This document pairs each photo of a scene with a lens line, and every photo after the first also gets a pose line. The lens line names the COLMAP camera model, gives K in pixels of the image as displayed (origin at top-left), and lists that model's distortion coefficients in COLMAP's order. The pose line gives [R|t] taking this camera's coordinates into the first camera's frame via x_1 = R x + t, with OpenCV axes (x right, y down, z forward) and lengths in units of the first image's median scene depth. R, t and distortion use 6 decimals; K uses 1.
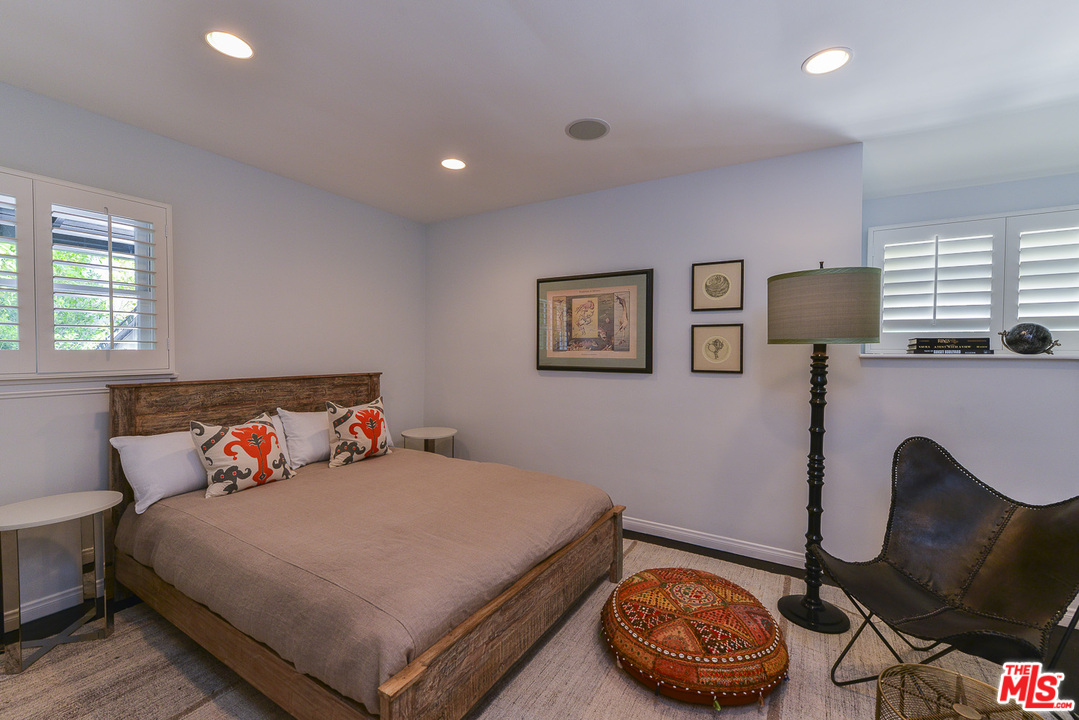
lens RADIAL K [[440.6, 0, 543.5], [0, 440.6, 359.1], [0, 0, 1]] dist [0.001942, 0.000181]
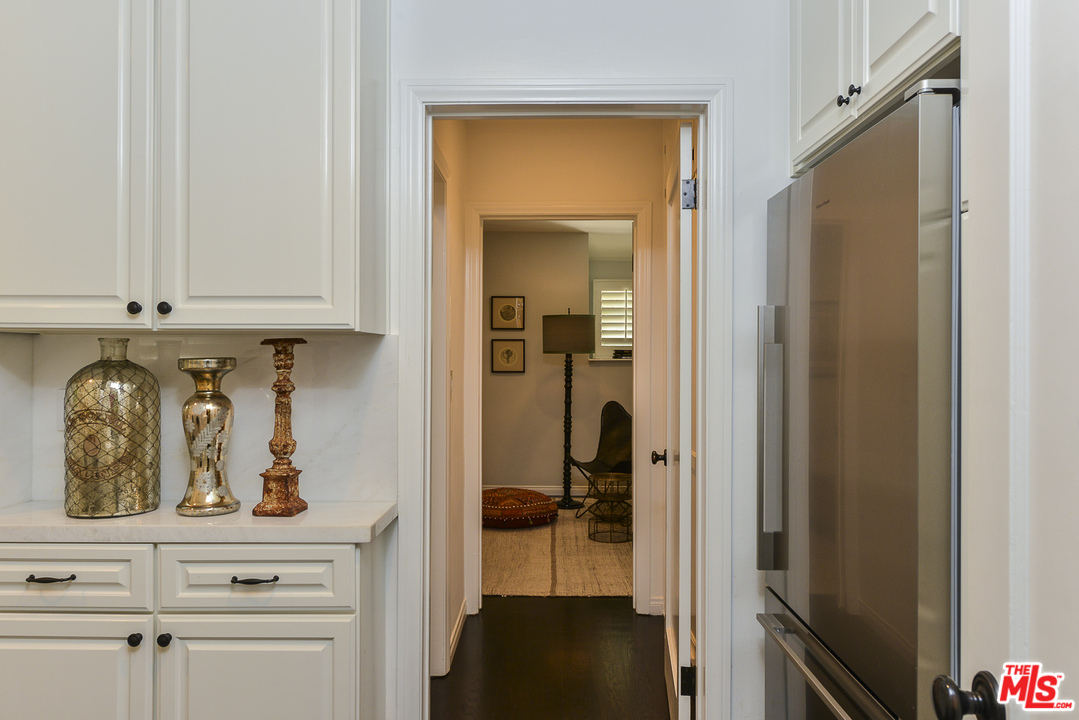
lens RADIAL K [[750.8, 0, 540.5], [0, 750.8, 357.7], [0, 0, 1]] dist [-0.001937, -0.000816]
pose [[0.865163, -0.005037, 0.501466, -0.919148], [0.014401, 0.999787, -0.014803, 0.024414], [-0.501284, 0.020028, 0.865051, -1.450651]]
